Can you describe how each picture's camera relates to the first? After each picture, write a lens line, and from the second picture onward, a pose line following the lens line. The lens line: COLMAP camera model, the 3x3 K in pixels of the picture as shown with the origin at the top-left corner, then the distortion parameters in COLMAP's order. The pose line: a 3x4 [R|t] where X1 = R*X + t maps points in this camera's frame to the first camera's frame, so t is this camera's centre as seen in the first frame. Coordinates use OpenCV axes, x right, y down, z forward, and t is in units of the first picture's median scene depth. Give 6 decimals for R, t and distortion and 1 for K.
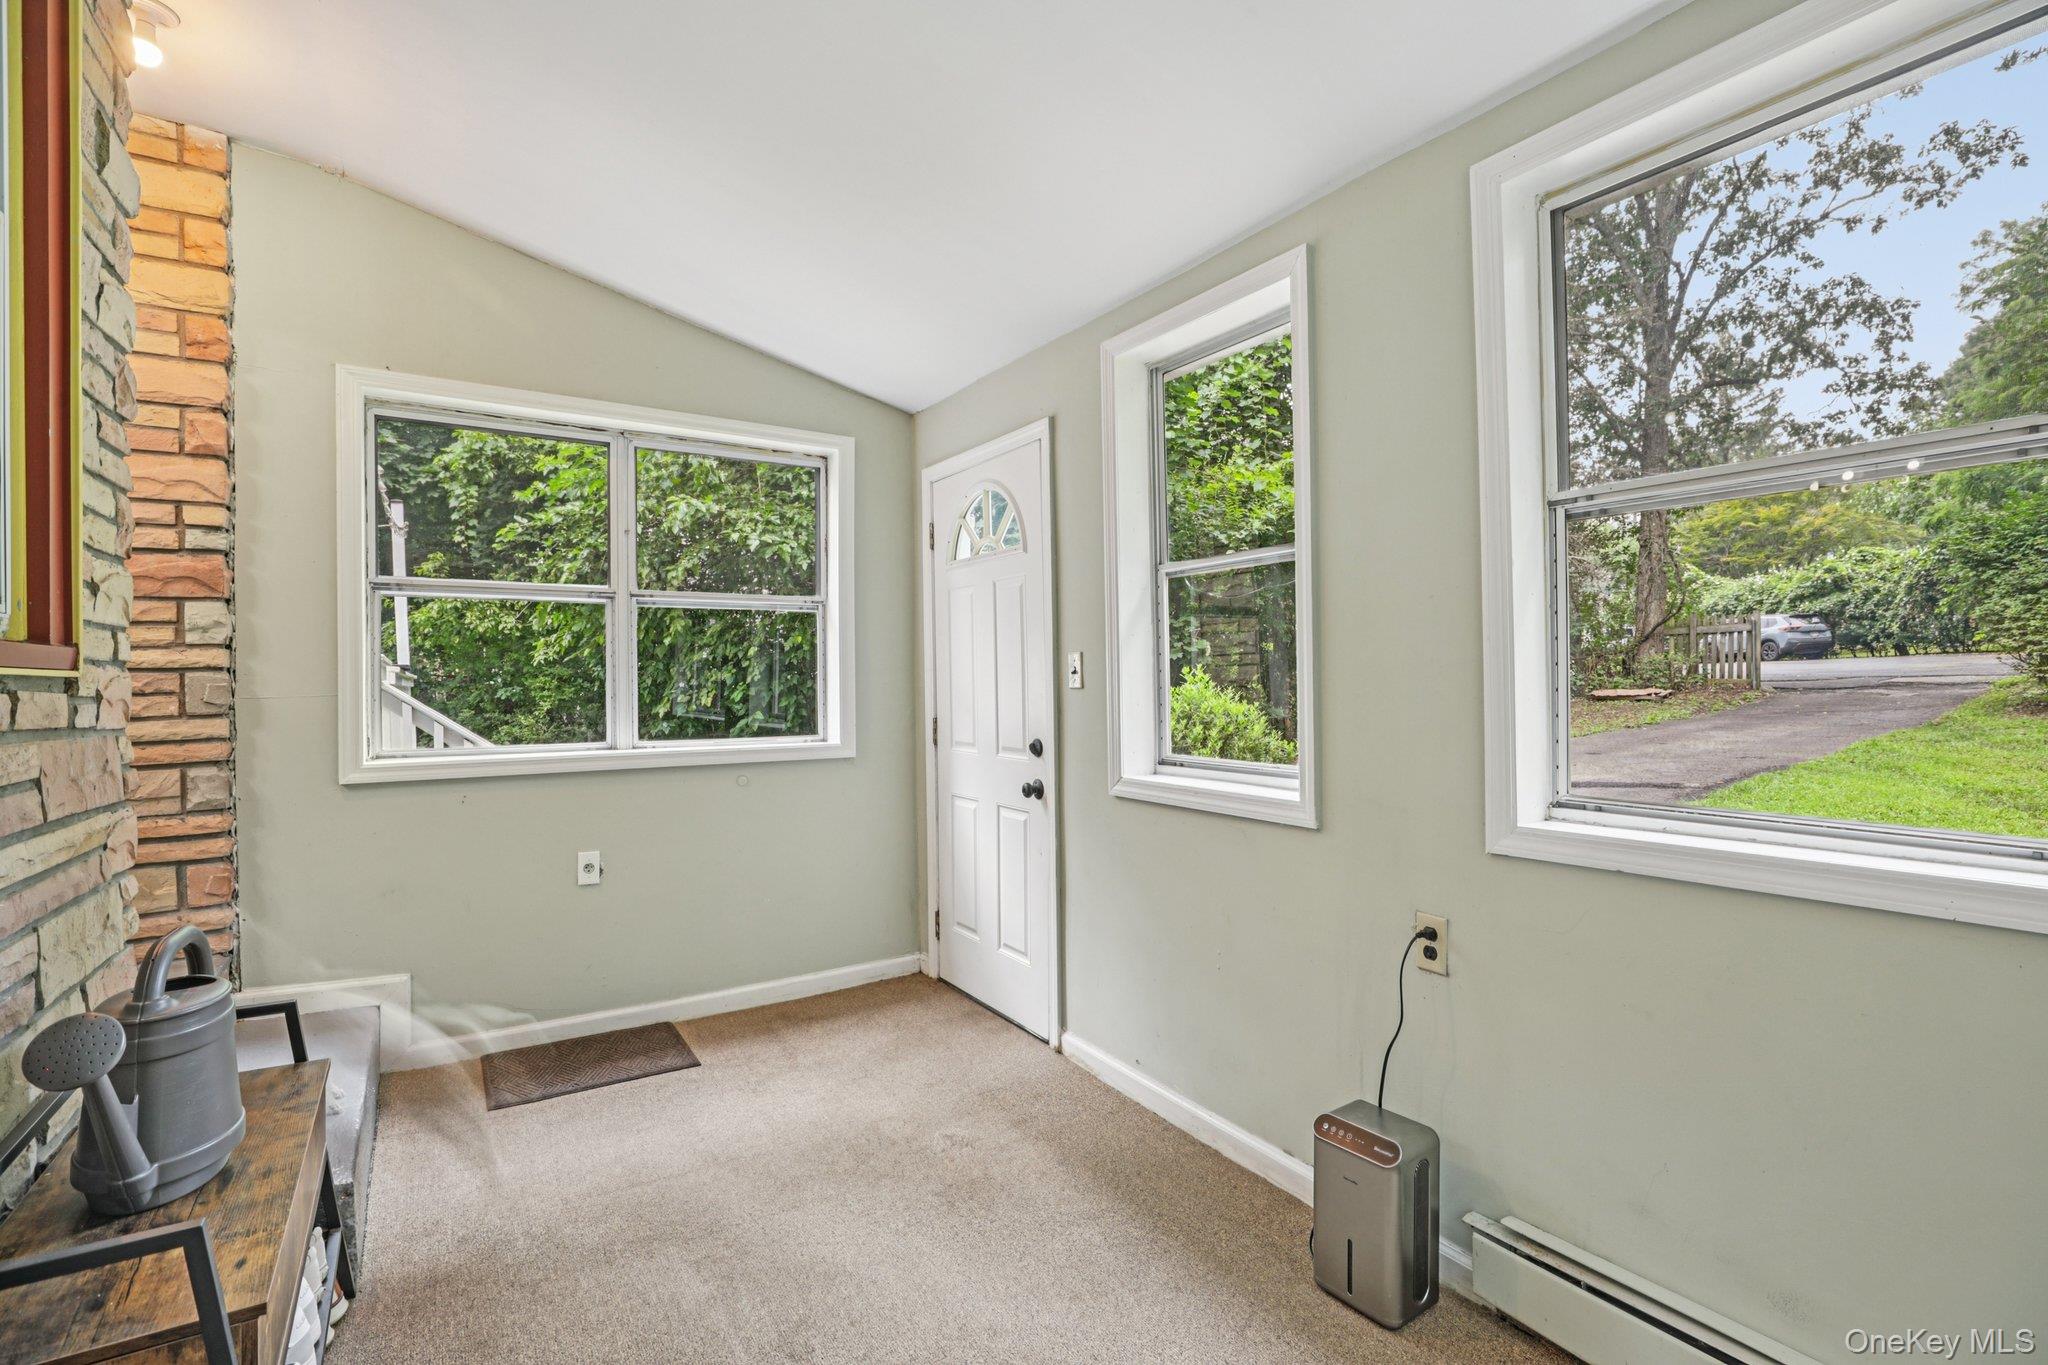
lens RADIAL K [[928.4, 0, 1024.0], [0, 928.4, 682.5], [0, 0, 1]] dist [-0.045606, 0.012925]
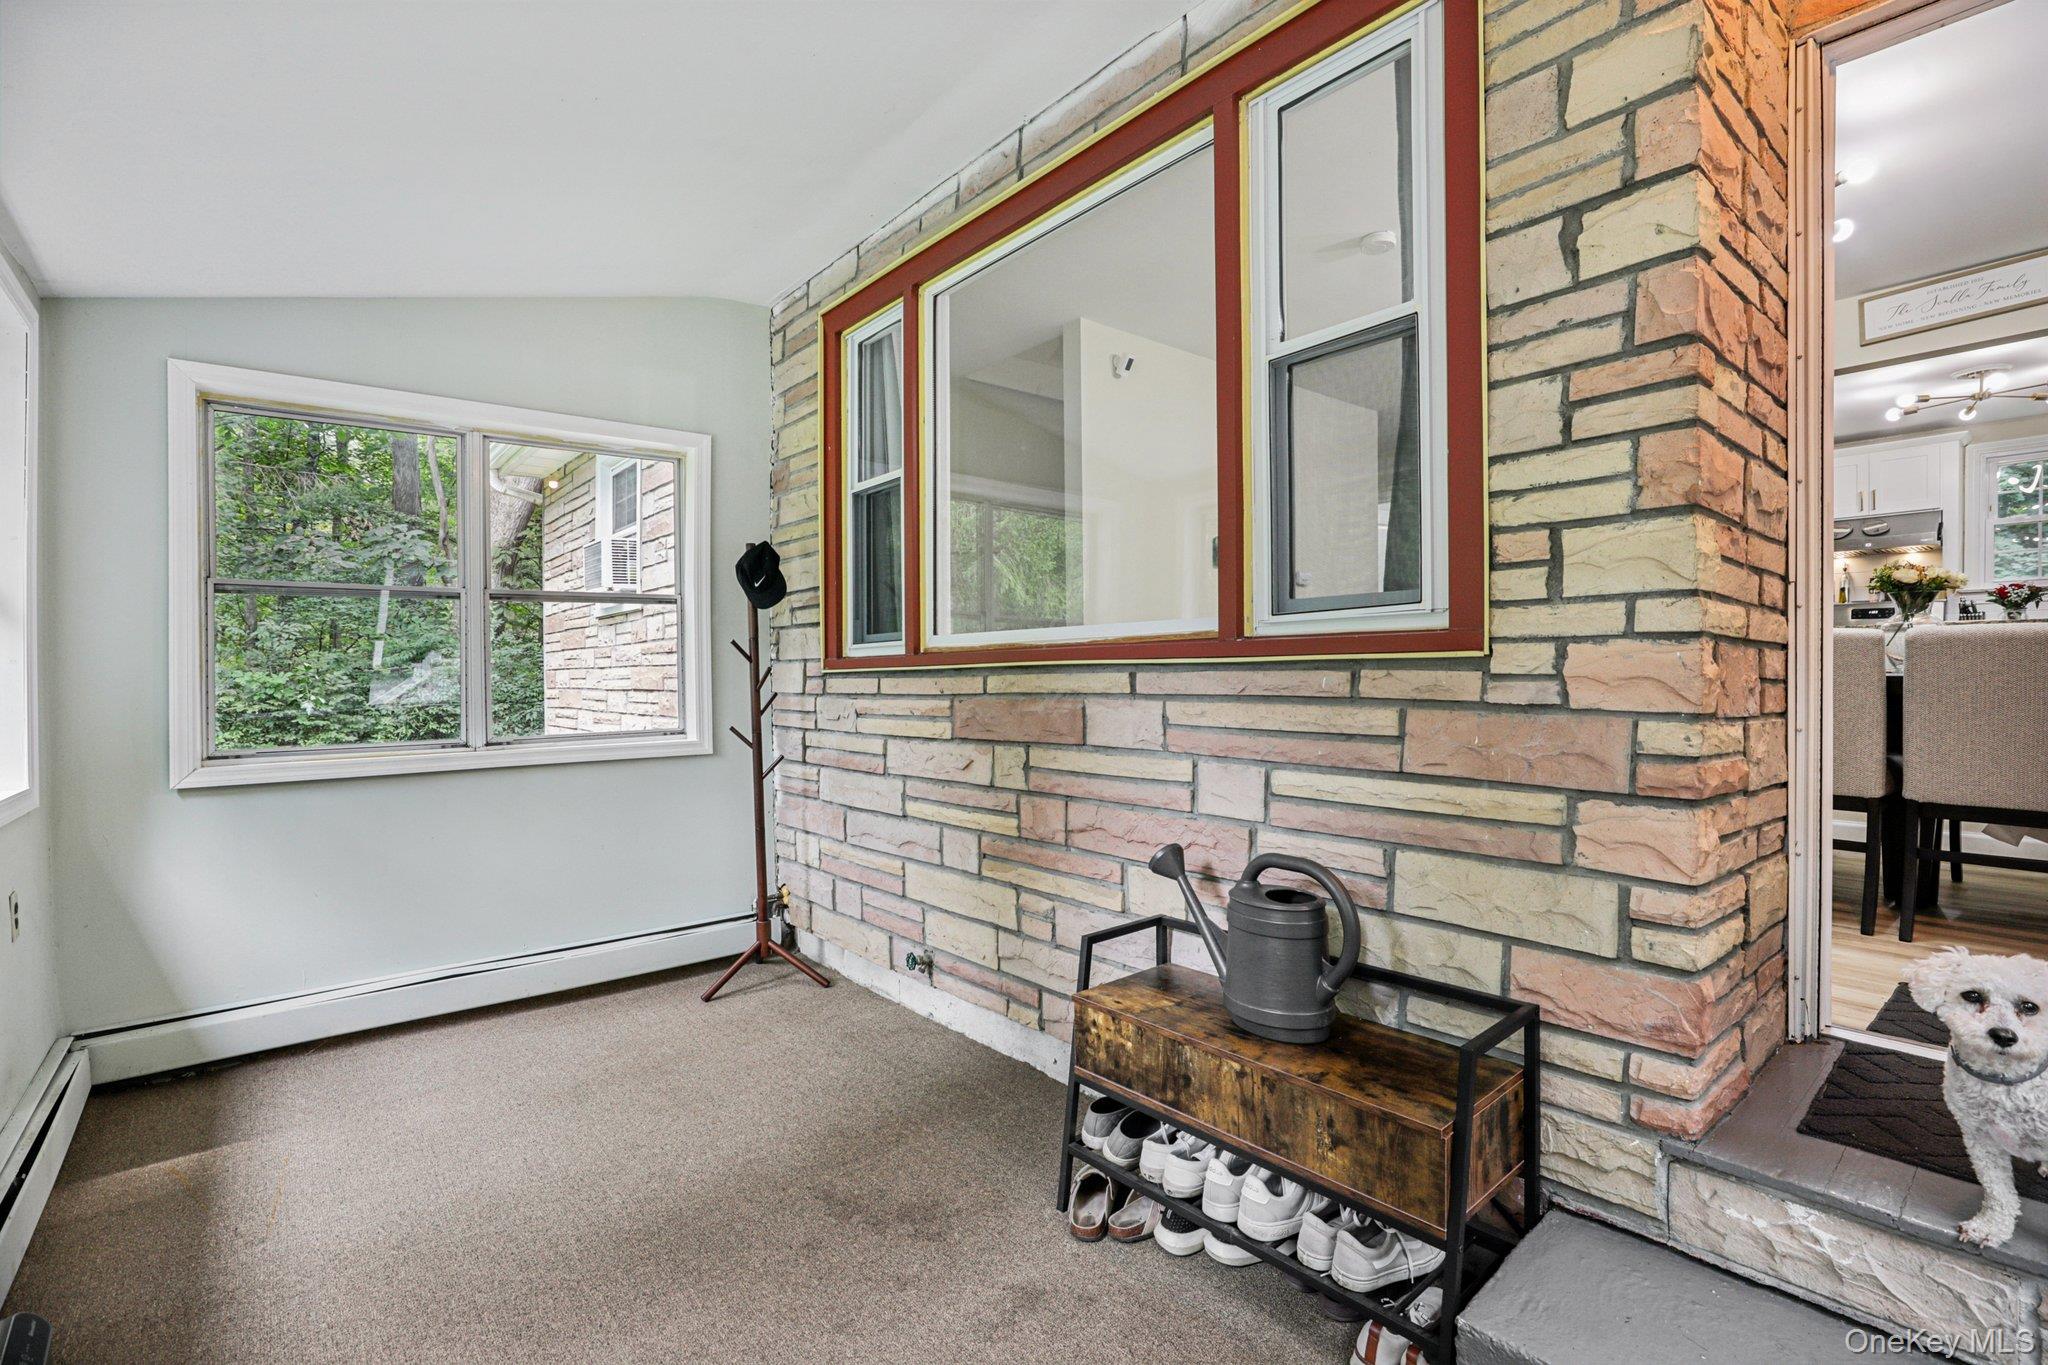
lens RADIAL K [[922.8, 0, 1021.1], [0, 922.8, 667.6], [0, 0, 1]] dist [-0.055815, 0.011420]
pose [[-0.991161, 0.018505, -0.131364, -0.179290], [0.019331, 0.999801, -0.005015, 0.001421], [0.131245, -0.007510, -0.991321, 1.054199]]
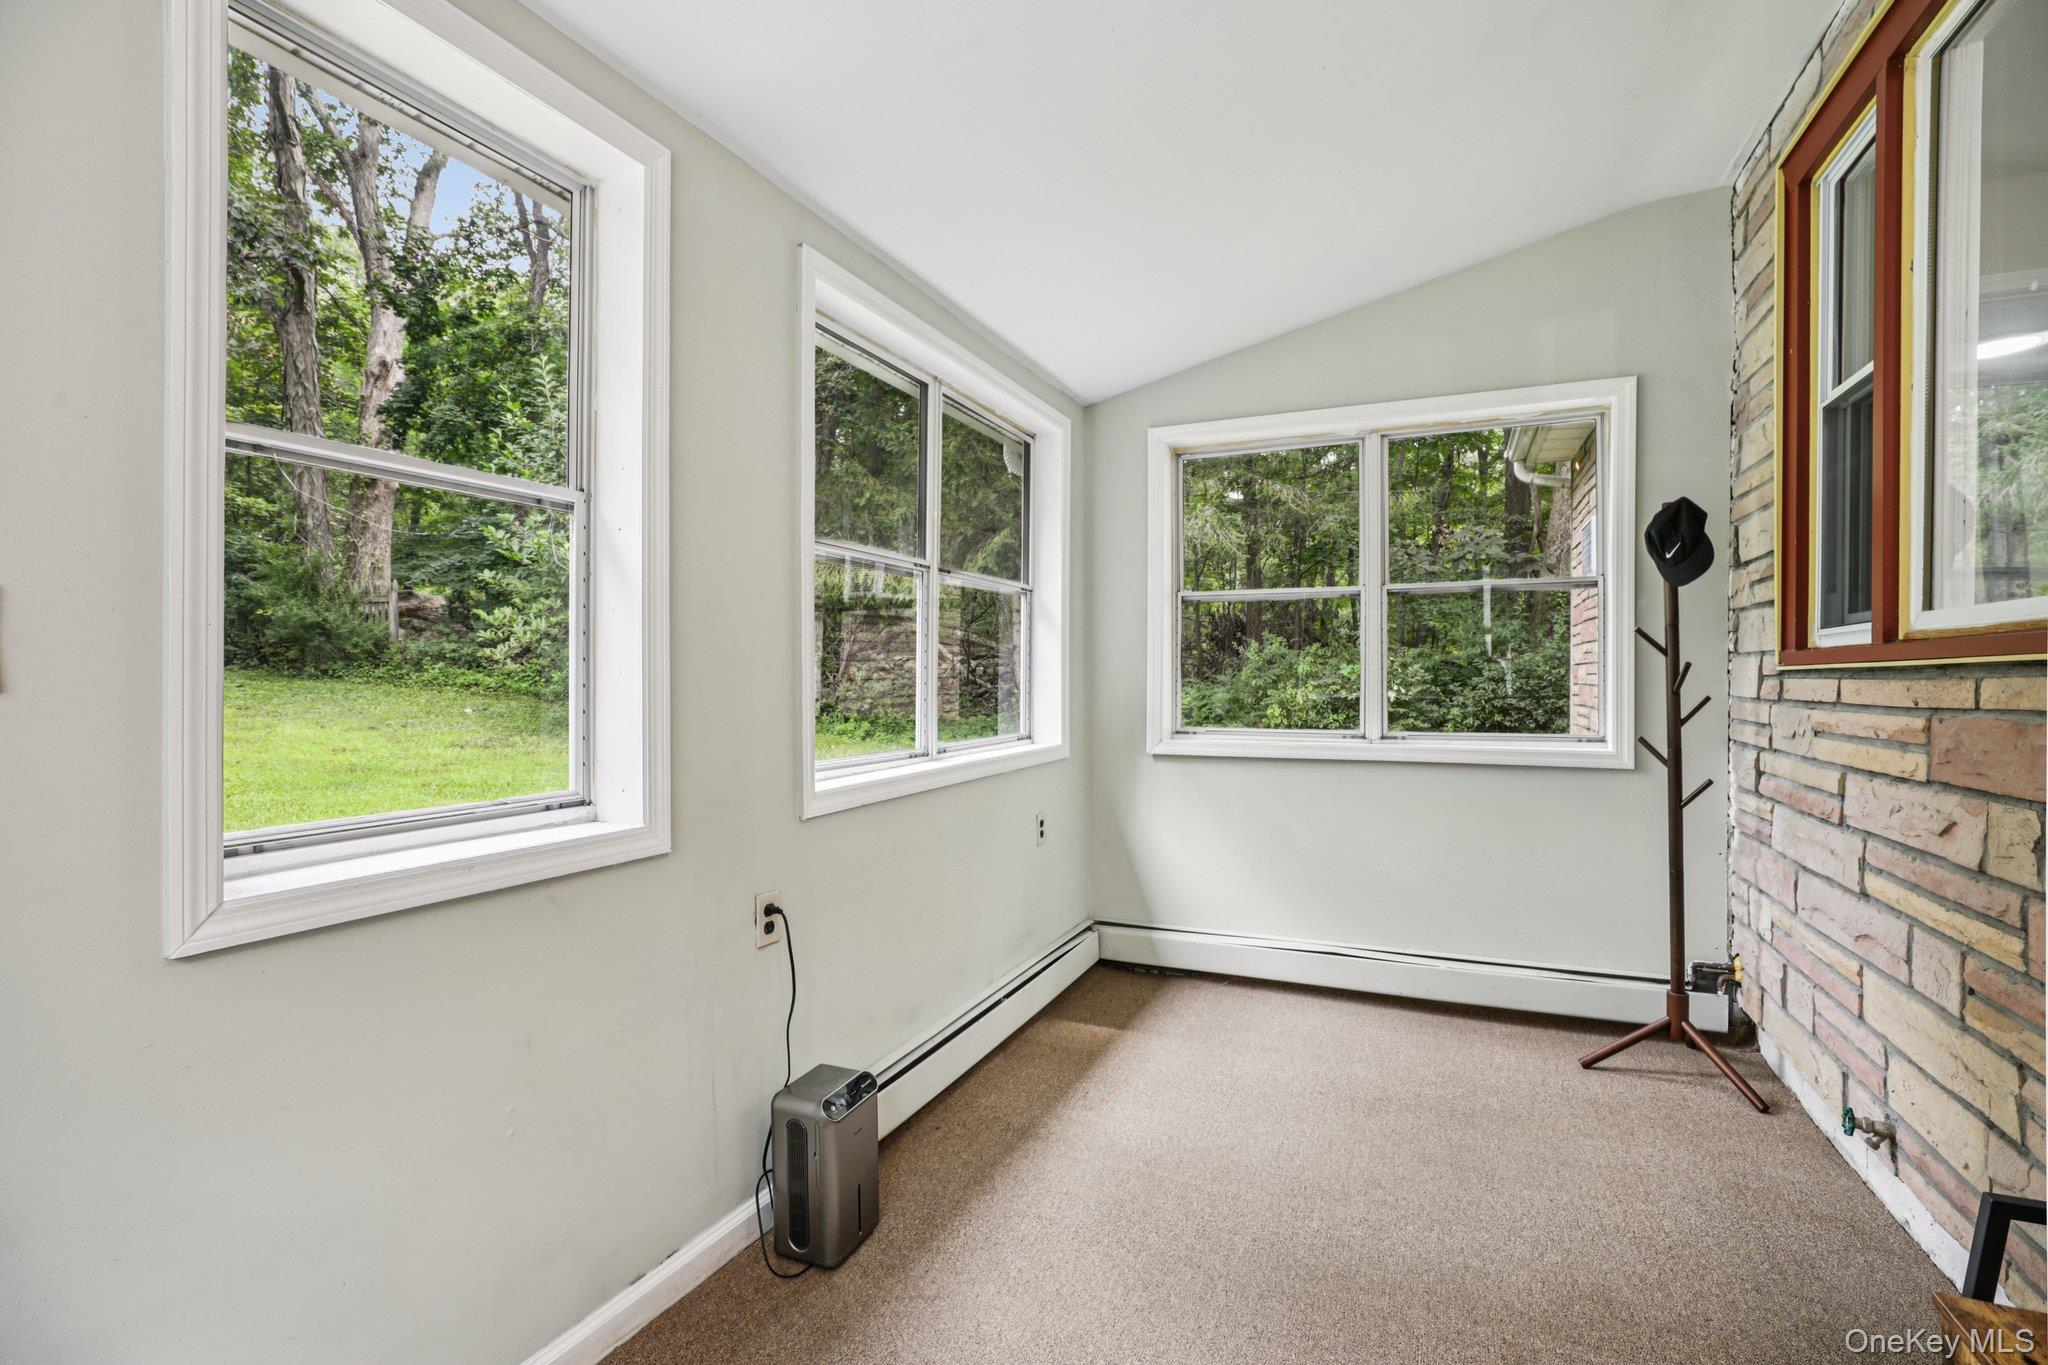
lens RADIAL K [[922.8, 0, 1021.1], [0, 922.8, 667.6], [0, 0, 1]] dist [-0.055815, 0.011420]
pose [[-0.542631, 0.012293, 0.839881, -0.402285], [0.003296, 0.999916, -0.012506, 0.002774], [-0.839965, -0.004017, -0.542626, 0.856200]]
